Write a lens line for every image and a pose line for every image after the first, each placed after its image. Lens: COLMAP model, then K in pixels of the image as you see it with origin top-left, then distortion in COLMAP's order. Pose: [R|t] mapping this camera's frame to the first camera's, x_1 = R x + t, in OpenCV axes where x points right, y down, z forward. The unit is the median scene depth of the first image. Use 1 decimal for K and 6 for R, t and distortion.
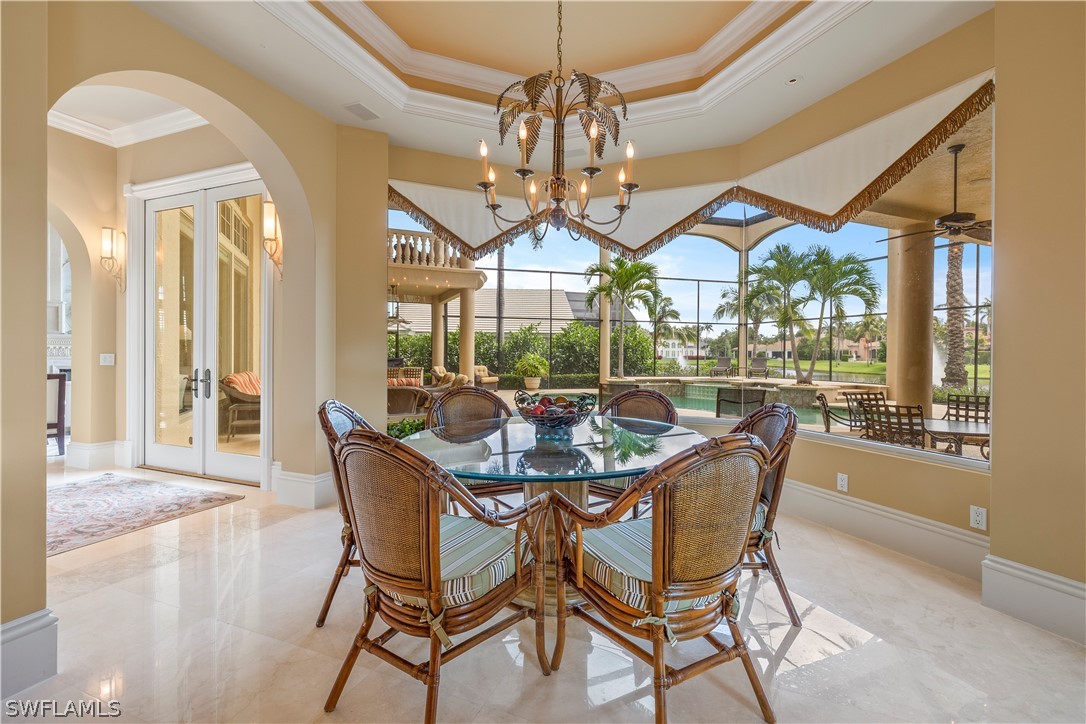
lens RADIAL K [[459.6, 0, 542.5], [0, 459.6, 360.1], [0, 0, 1]] dist [0.000301, 0.000278]
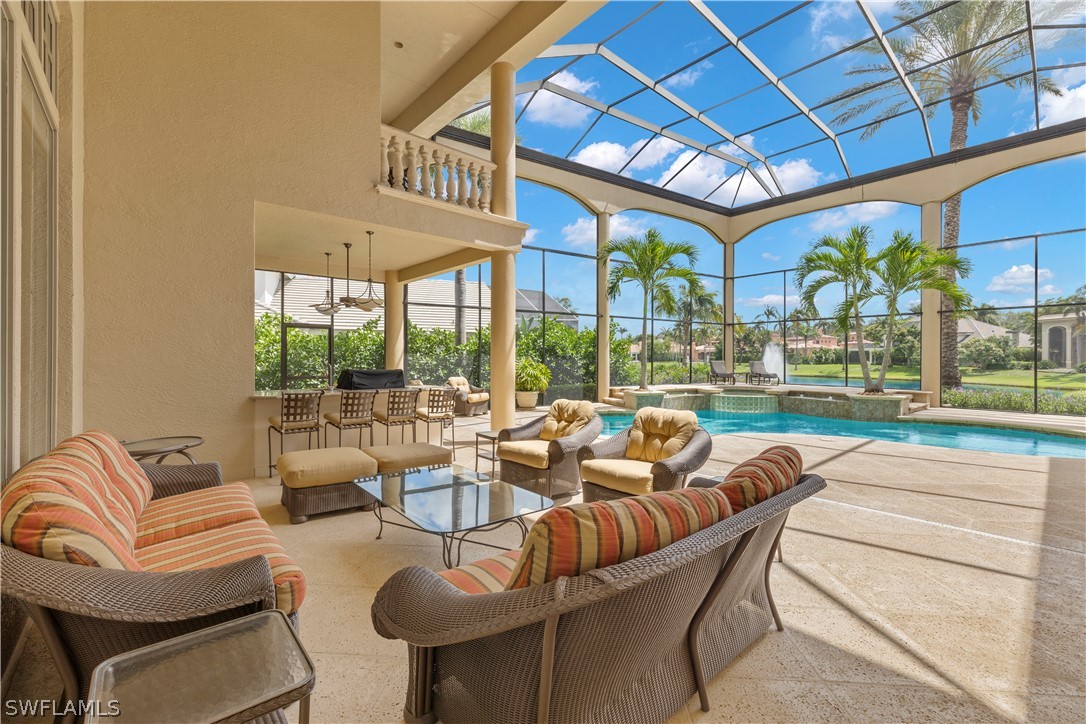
lens RADIAL K [[459.6, 0, 540.5], [0, 459.6, 357.9], [0, 0, 1]] dist [0.000301, 0.000278]
pose [[0.955114, -0.006471, 0.296168, -0.221620], [0.009776, 0.999905, -0.009679, -0.008393], [-0.296078, 0.012140, 0.955087, 0.309595]]
